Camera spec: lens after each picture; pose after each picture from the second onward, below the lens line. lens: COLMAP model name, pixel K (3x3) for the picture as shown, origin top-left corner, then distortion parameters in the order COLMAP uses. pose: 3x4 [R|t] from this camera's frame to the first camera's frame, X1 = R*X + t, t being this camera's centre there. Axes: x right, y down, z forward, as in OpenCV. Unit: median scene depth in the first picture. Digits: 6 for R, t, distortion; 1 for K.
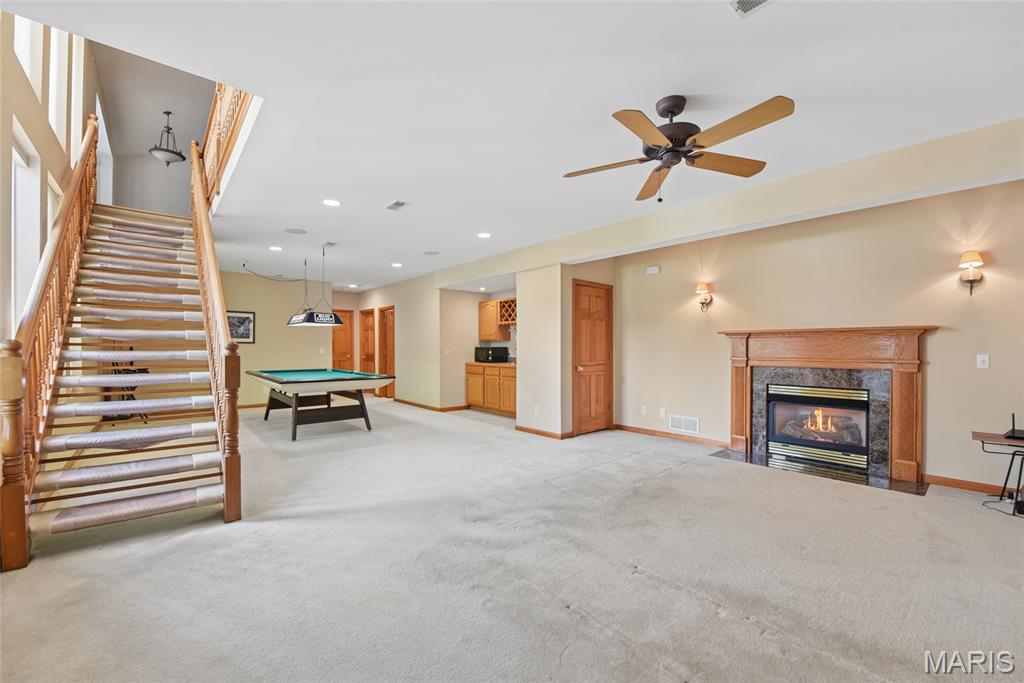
lens RADIAL K [[419.7, 0, 509.1], [0, 419.7, 348.5], [0, 0, 1]] dist [-0.000366, -0.000060]
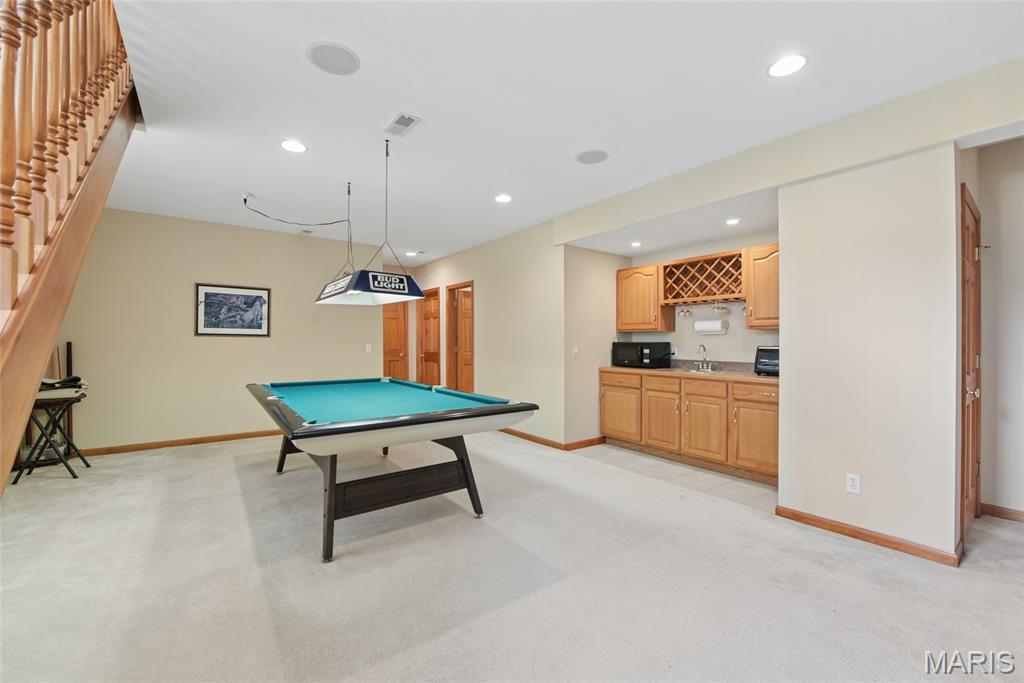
lens RADIAL K [[420.4, 0, 512.0], [0, 420.4, 341.5], [0, 0, 1]] dist [-0.012262, -0.000137]
pose [[0.998064, -0.000381, -0.062198, -0.198174], [0.000166, 0.999994, -0.003464, -0.002565], [0.062199, 0.003447, 0.998058, 0.388206]]
